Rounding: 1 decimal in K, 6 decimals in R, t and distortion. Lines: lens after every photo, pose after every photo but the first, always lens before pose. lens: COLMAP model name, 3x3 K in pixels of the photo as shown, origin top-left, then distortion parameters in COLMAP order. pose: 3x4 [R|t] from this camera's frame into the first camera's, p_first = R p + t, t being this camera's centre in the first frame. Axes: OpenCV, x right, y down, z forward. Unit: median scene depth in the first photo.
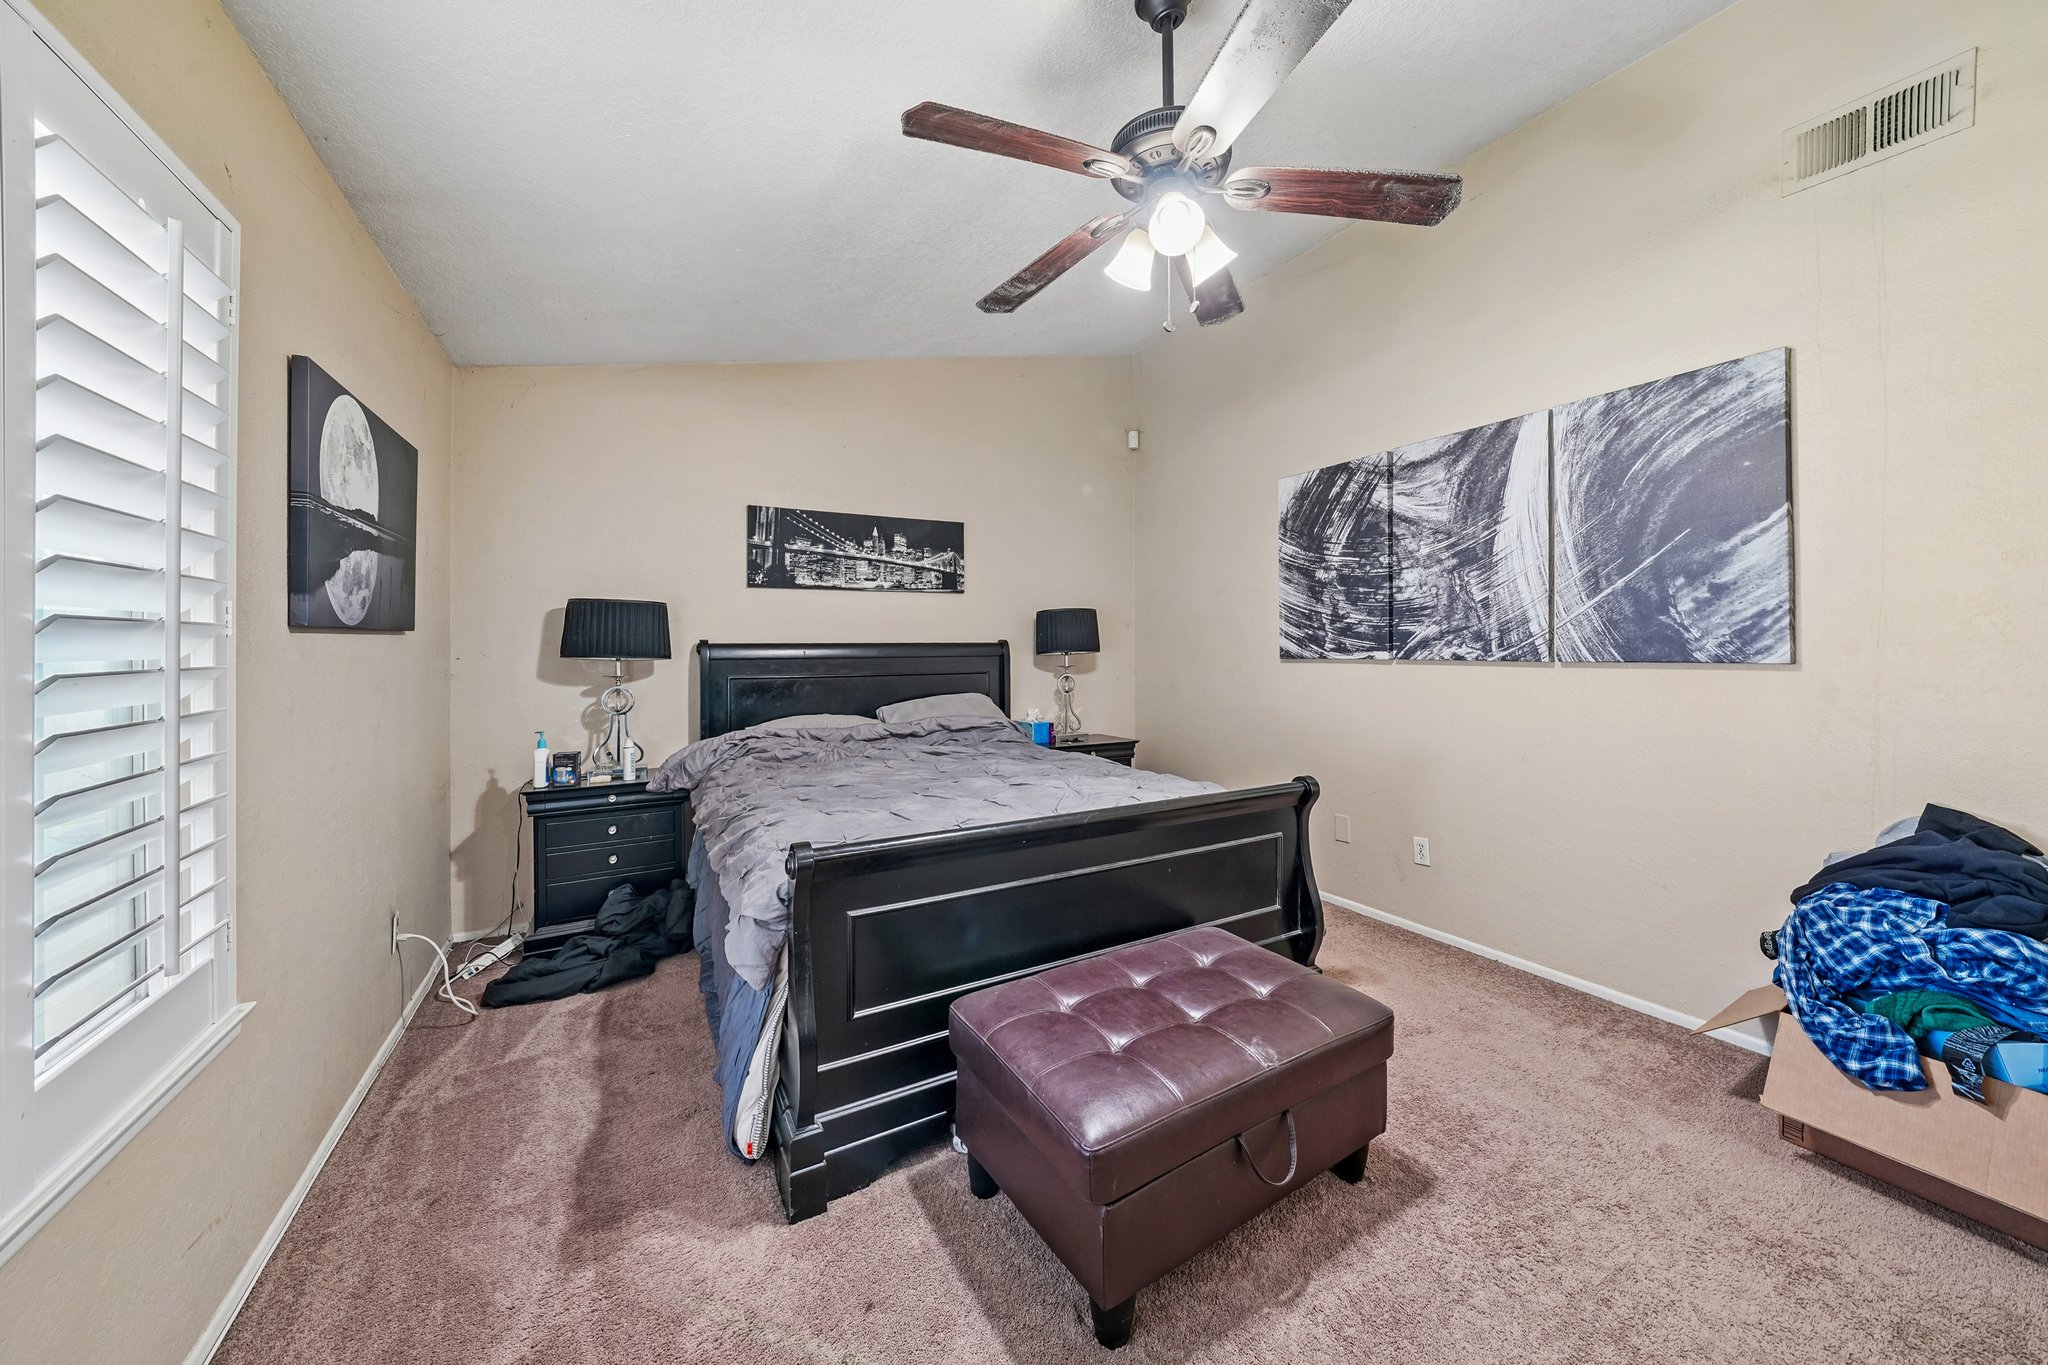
lens RADIAL K [[721.1, 0, 1037.8], [0, 721.1, 641.6], [0, 0, 1]] dist [-0.017266, -0.000025]
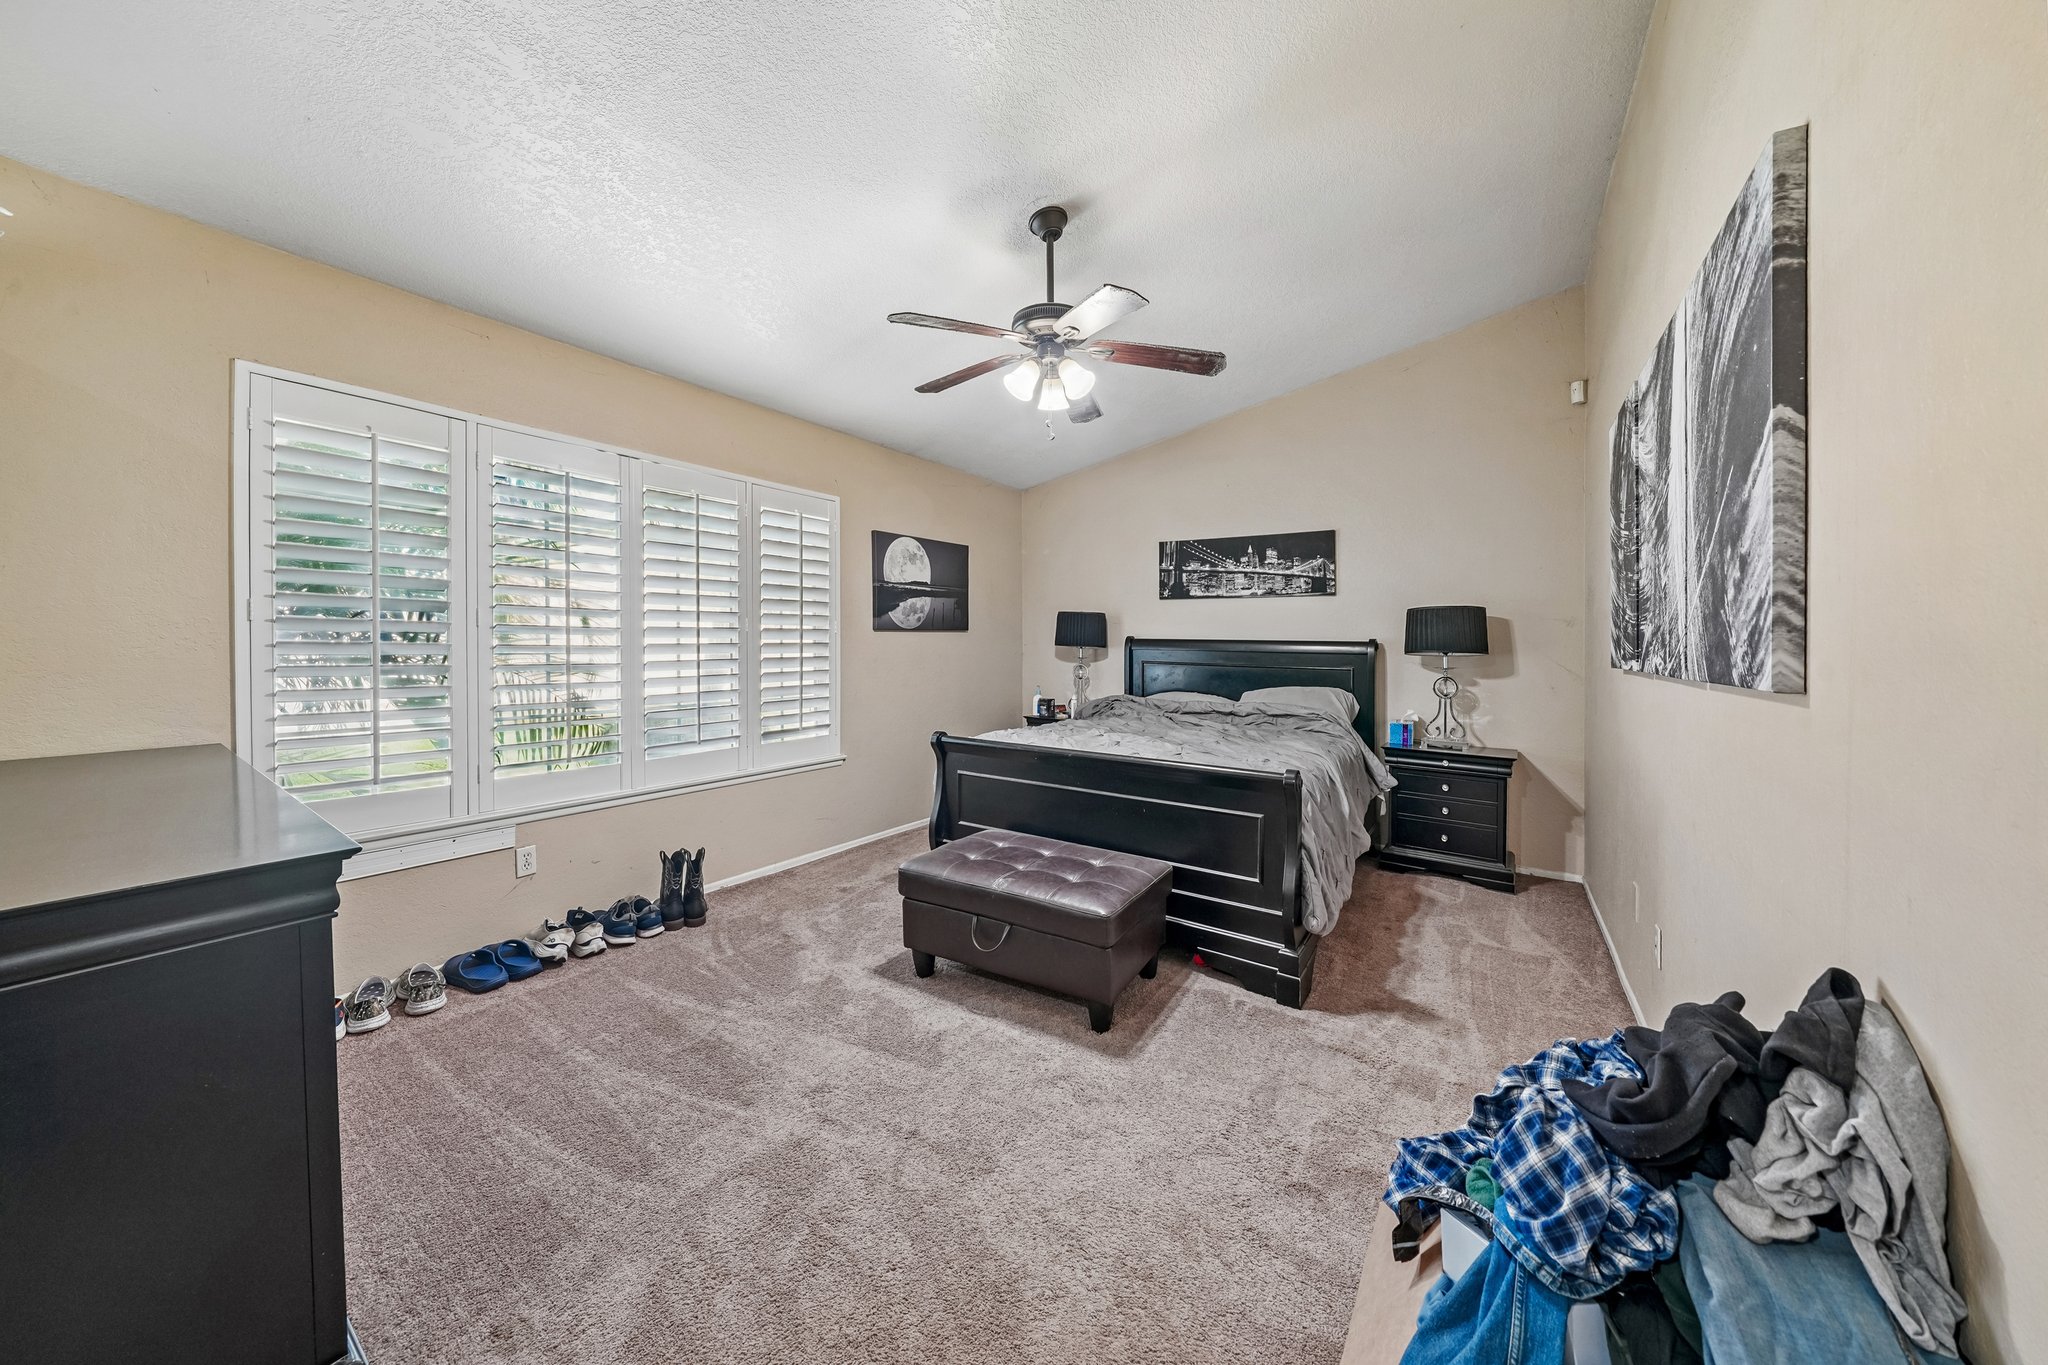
lens RADIAL K [[721.1, 0, 1024.5], [0, 721.1, 649.0], [0, 0, 1]] dist [-0.017266, -0.000025]
pose [[0.451270, 0.023942, -0.892066, 0.860716], [-0.011534, 0.999713, 0.020997, -0.005414], [0.892313, 0.000814, 0.451417, 0.132429]]
